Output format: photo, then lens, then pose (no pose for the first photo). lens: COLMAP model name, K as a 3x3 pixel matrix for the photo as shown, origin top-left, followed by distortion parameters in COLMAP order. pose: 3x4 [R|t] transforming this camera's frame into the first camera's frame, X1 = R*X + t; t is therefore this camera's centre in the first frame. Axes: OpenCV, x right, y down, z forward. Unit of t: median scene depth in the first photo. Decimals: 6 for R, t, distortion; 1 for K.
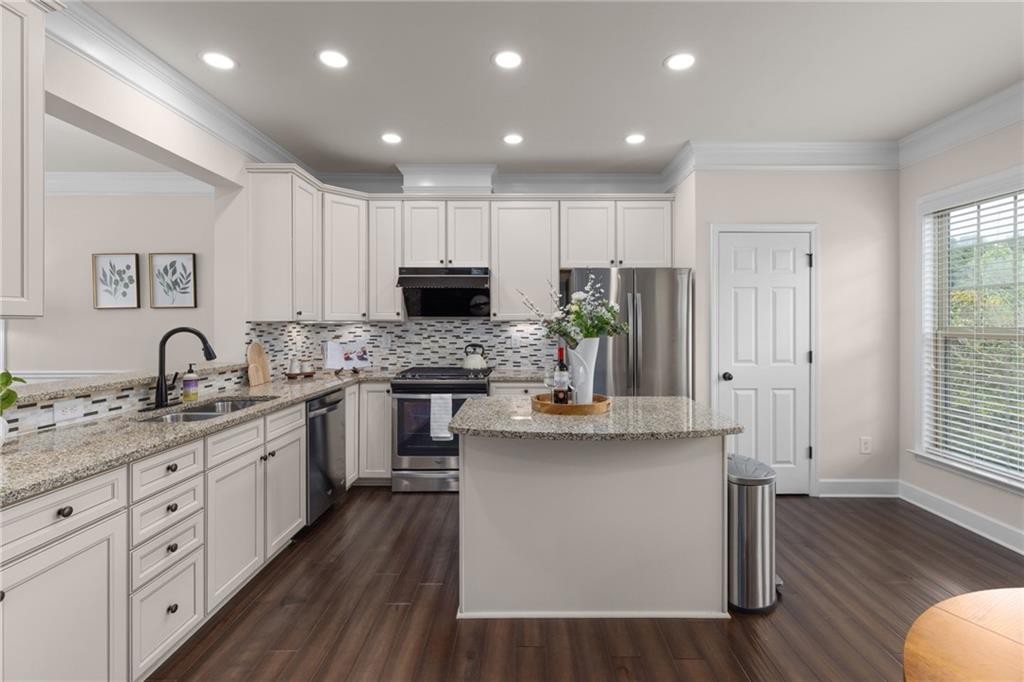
lens RADIAL K [[468.3, 0, 526.4], [0, 468.3, 320.9], [0, 0, 1]] dist [0.000235, -0.000193]
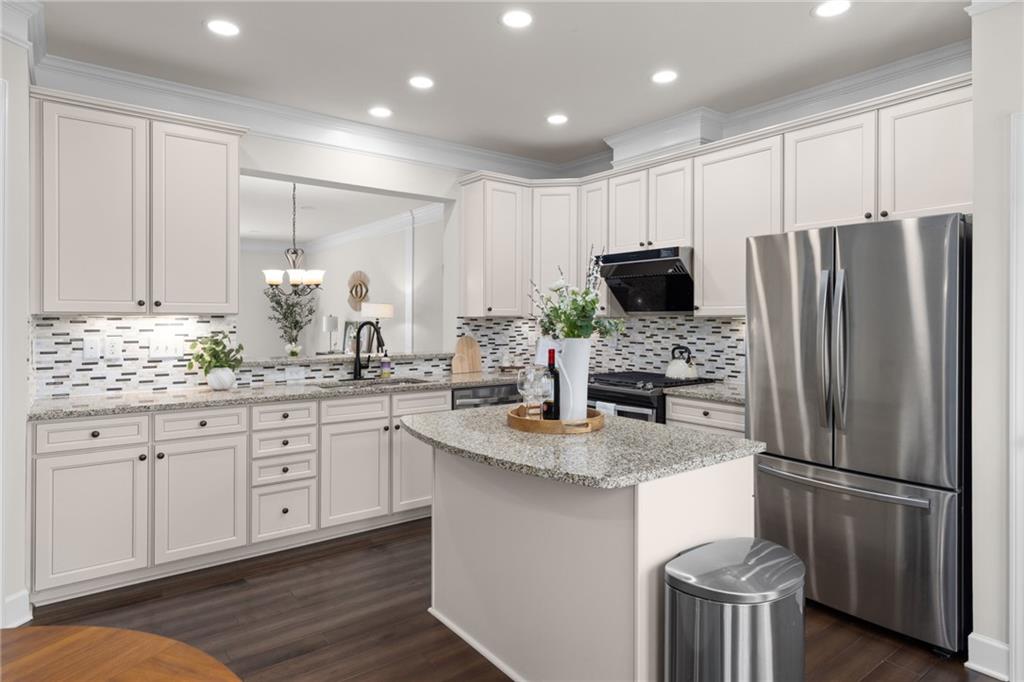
lens RADIAL K [[585.3, 0, 511.3], [0, 585.3, 317.9], [0, 0, 1]] dist [0.005049, 0.000532]
pose [[0.600783, 0.001390, -0.799411, 0.535675], [-0.000323, 0.999999, 0.001496, 0.001135], [0.799412, -0.000640, 0.600783, 0.213277]]
